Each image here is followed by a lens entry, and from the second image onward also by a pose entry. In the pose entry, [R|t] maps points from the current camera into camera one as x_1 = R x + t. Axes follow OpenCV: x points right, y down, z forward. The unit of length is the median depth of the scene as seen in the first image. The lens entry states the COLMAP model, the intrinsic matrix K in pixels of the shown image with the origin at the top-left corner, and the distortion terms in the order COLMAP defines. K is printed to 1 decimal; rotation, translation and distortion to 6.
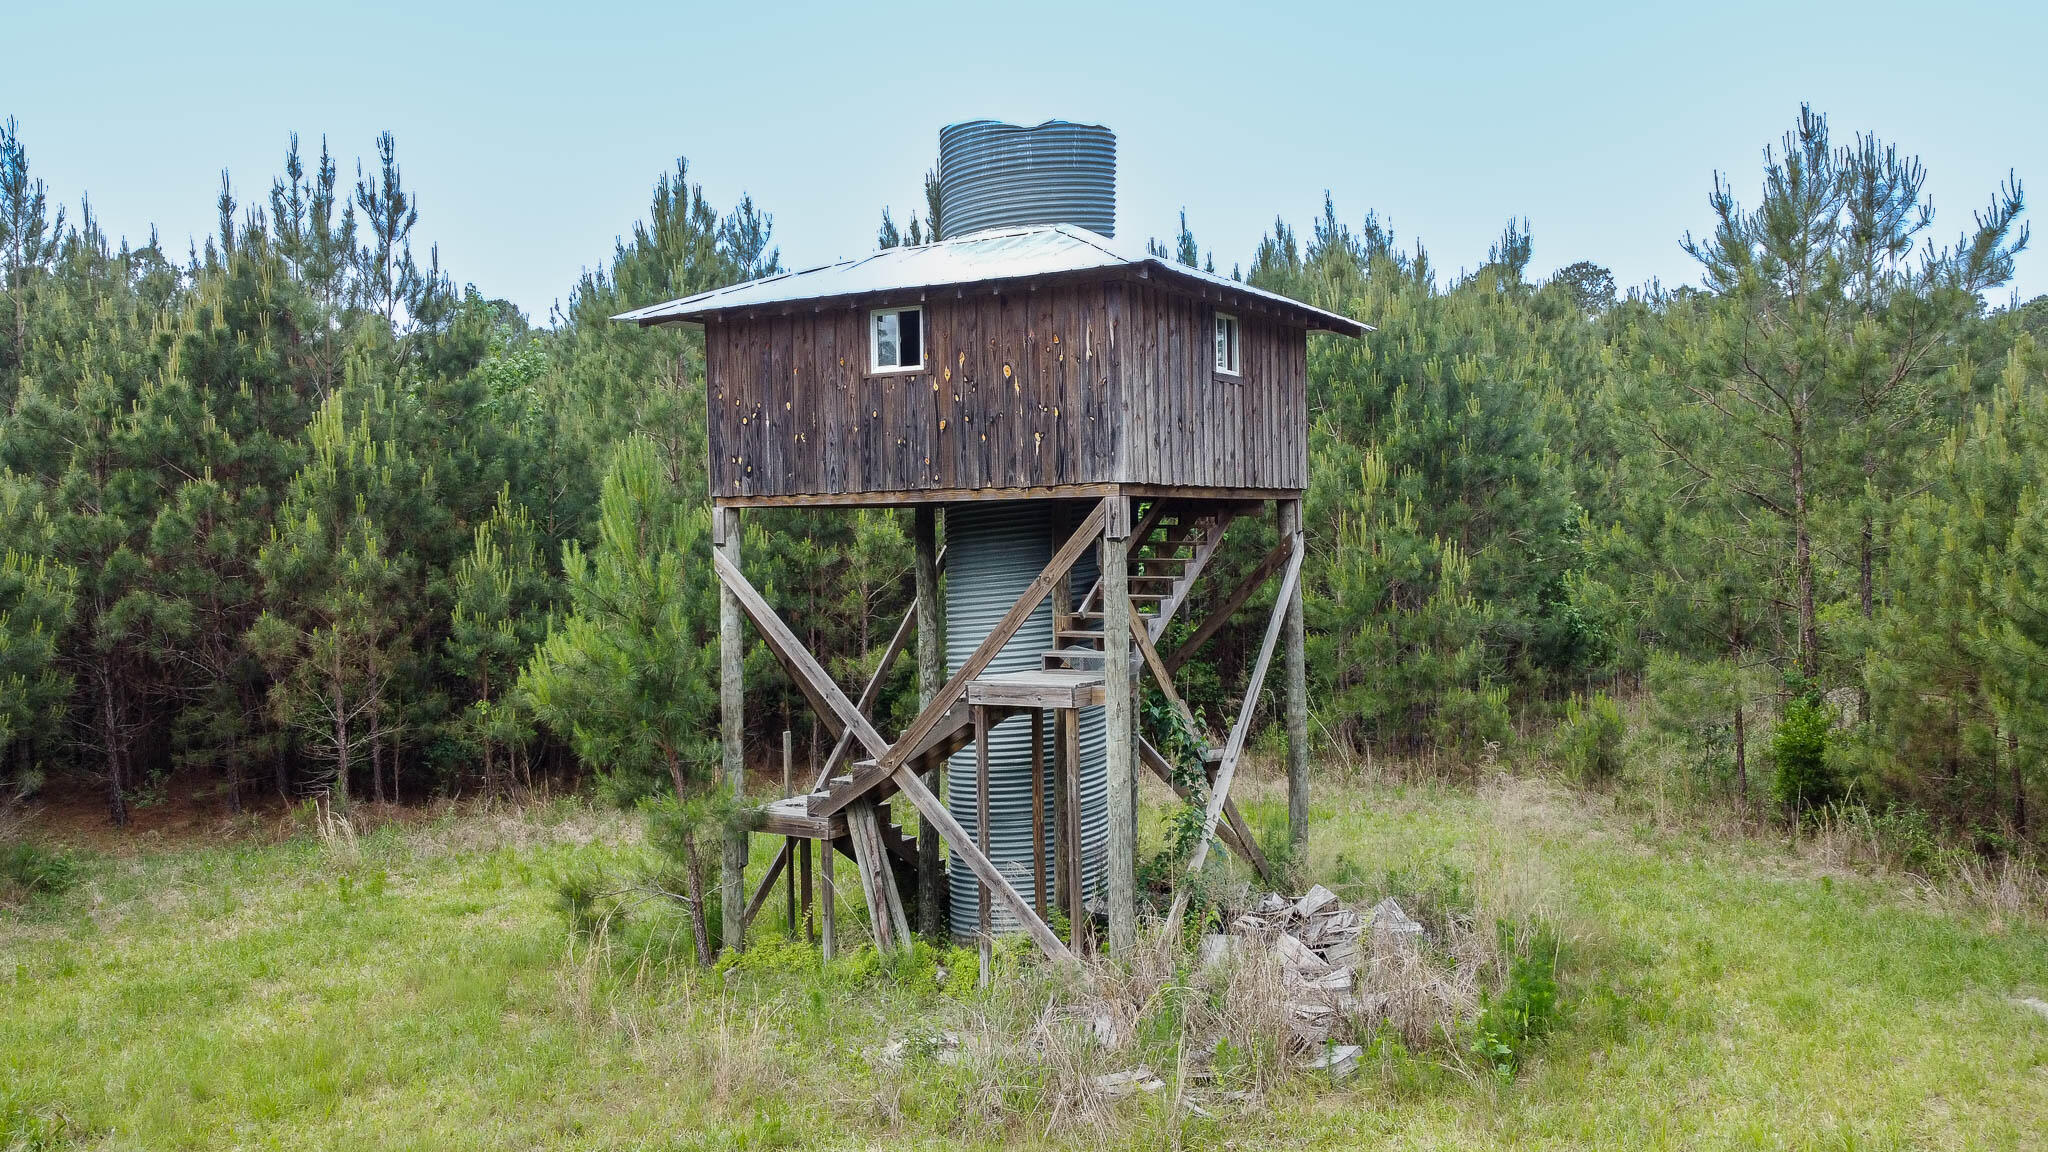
lens RADIAL K [[1761.5, 0, 1026.3], [0, 1761.5, 563.7], [0, 0, 1]] dist [0.005062, 0.061572]
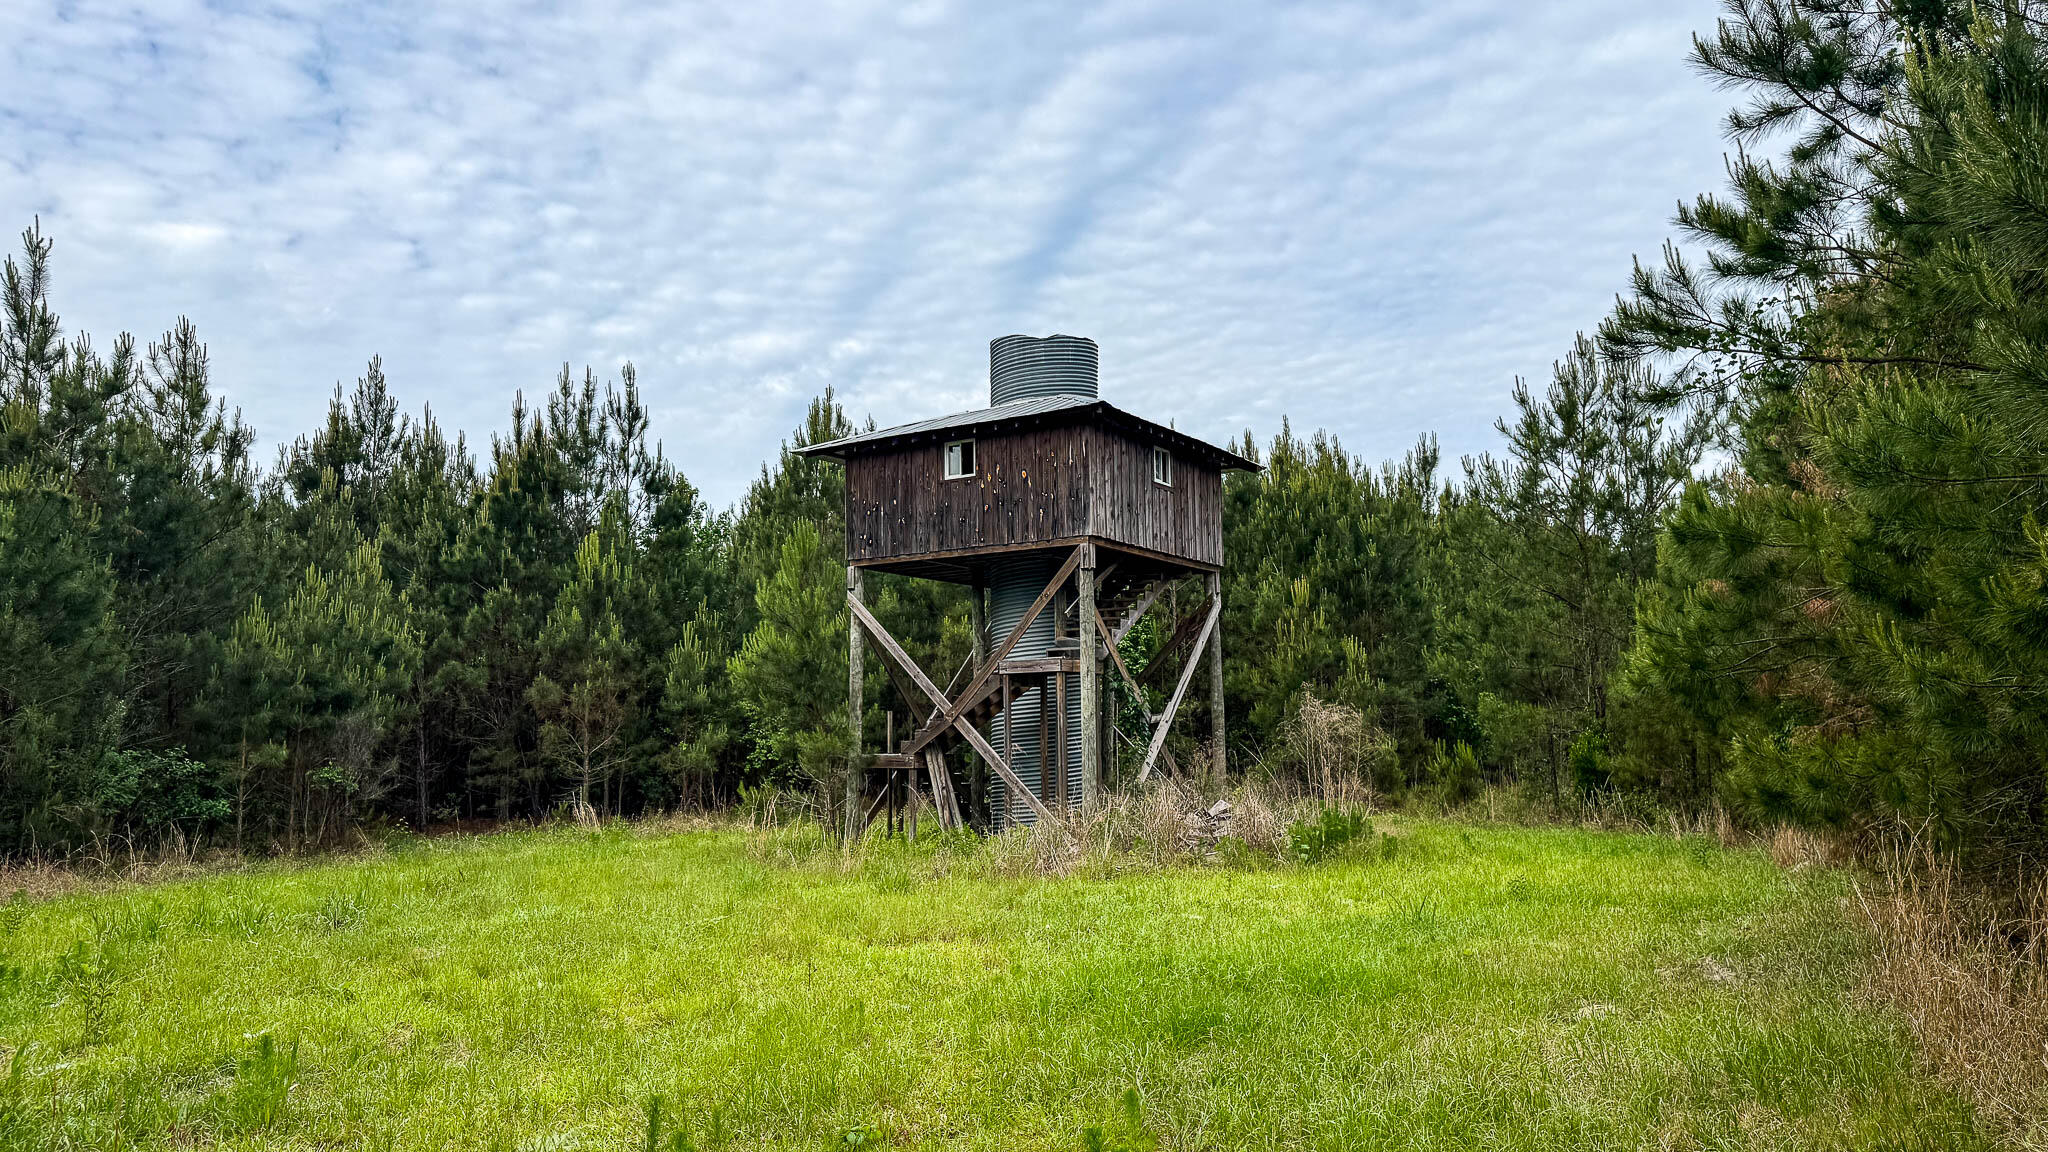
lens RADIAL K [[1457.1, 0, 1034.7], [0, 1457.1, 570.5], [0, 0, 1]] dist [0.164086, -0.006903]
pose [[0.999018, 0.001986, -0.044255, 0.037451], [-0.007785, 0.991321, -0.131231, 0.100980], [0.043610, 0.131447, 0.990363, -0.225073]]
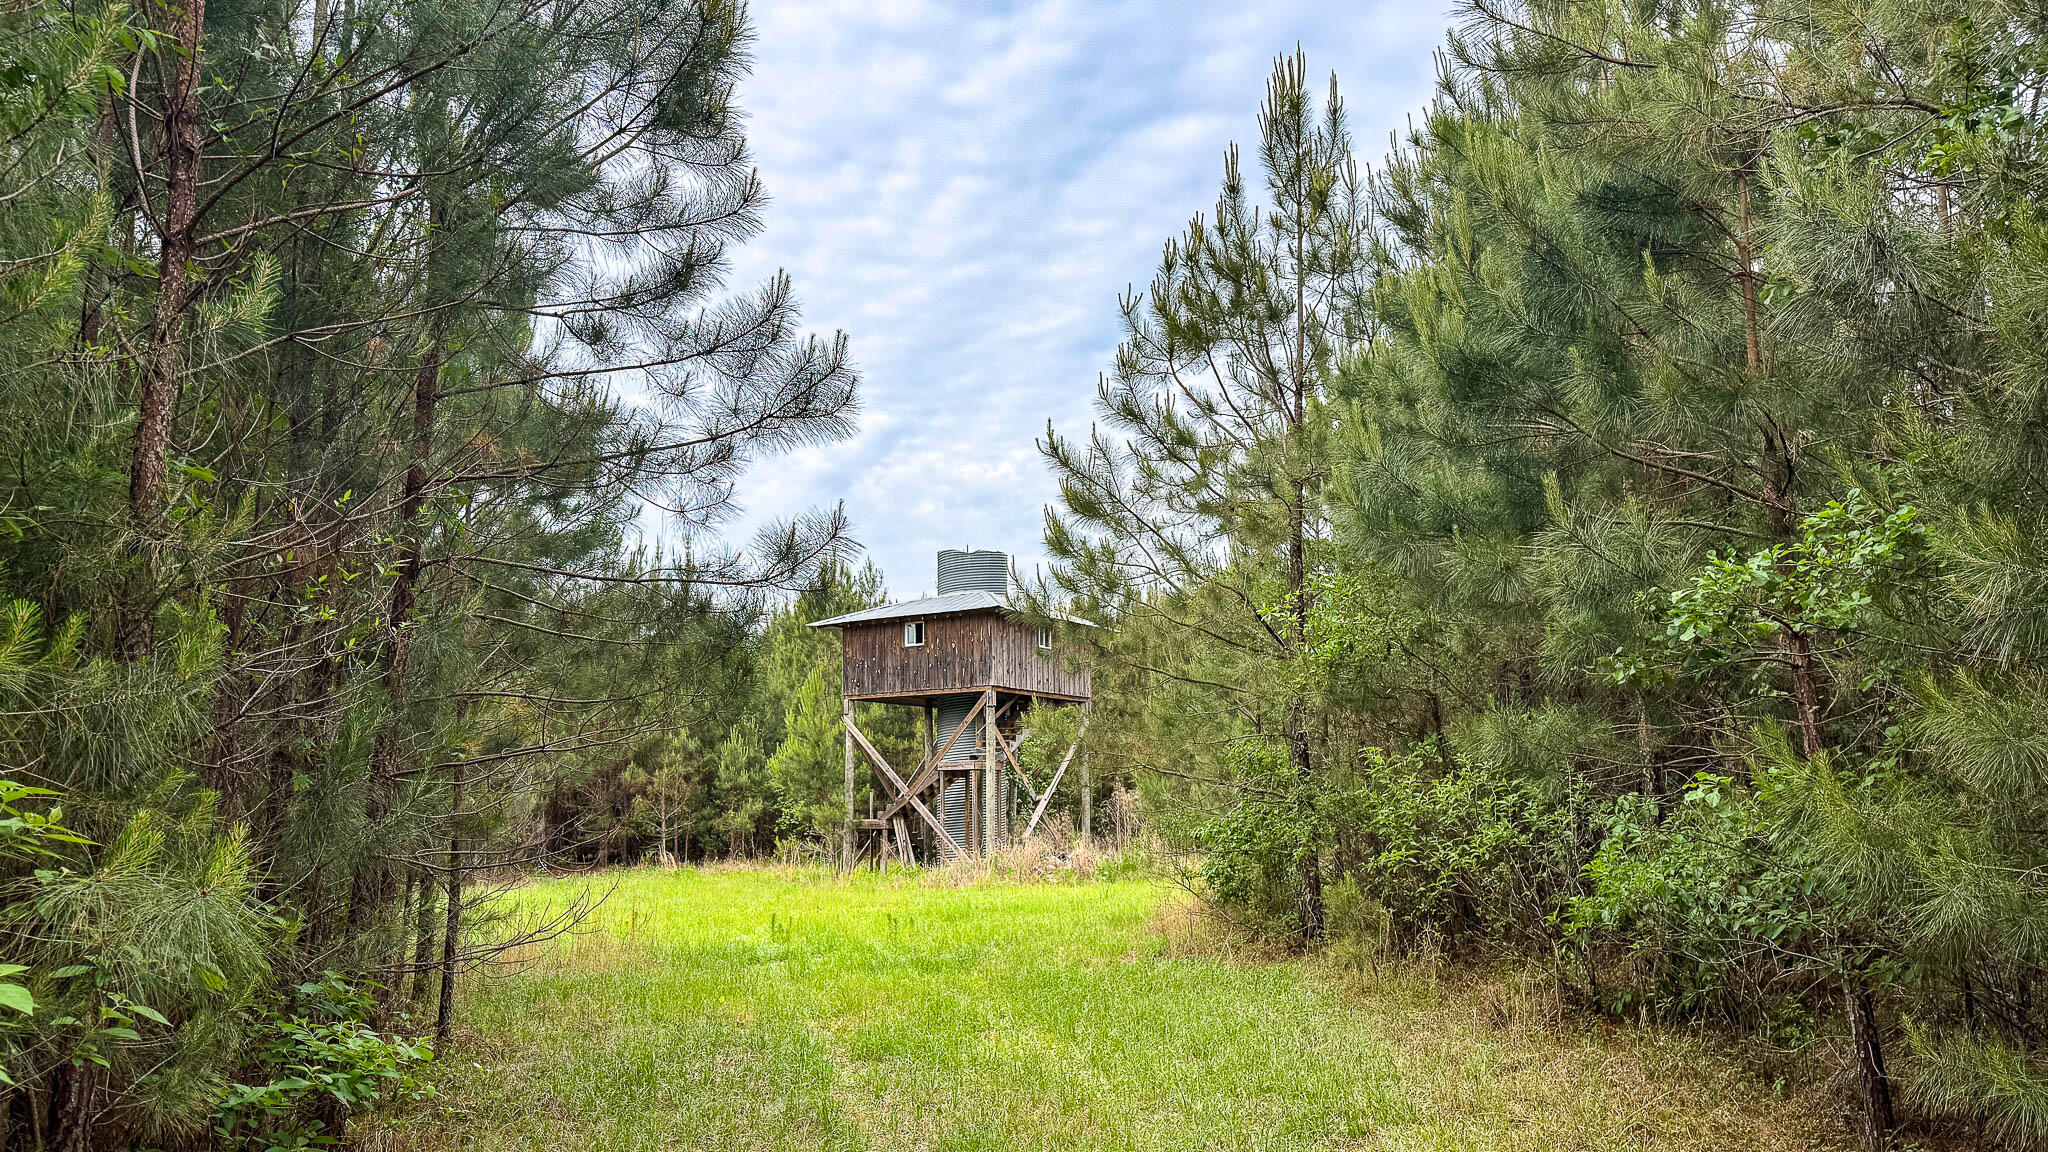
lens RADIAL K [[1457.1, 0, 1094.2], [0, 1457.1, 653.0], [0, 0, 1]] dist [0.164086, -0.006903]
pose [[0.999671, 0.010007, -0.023623, 0.157756], [-0.012835, 0.992352, -0.122775, 0.106961], [0.022214, 0.123037, 0.992153, -0.746090]]
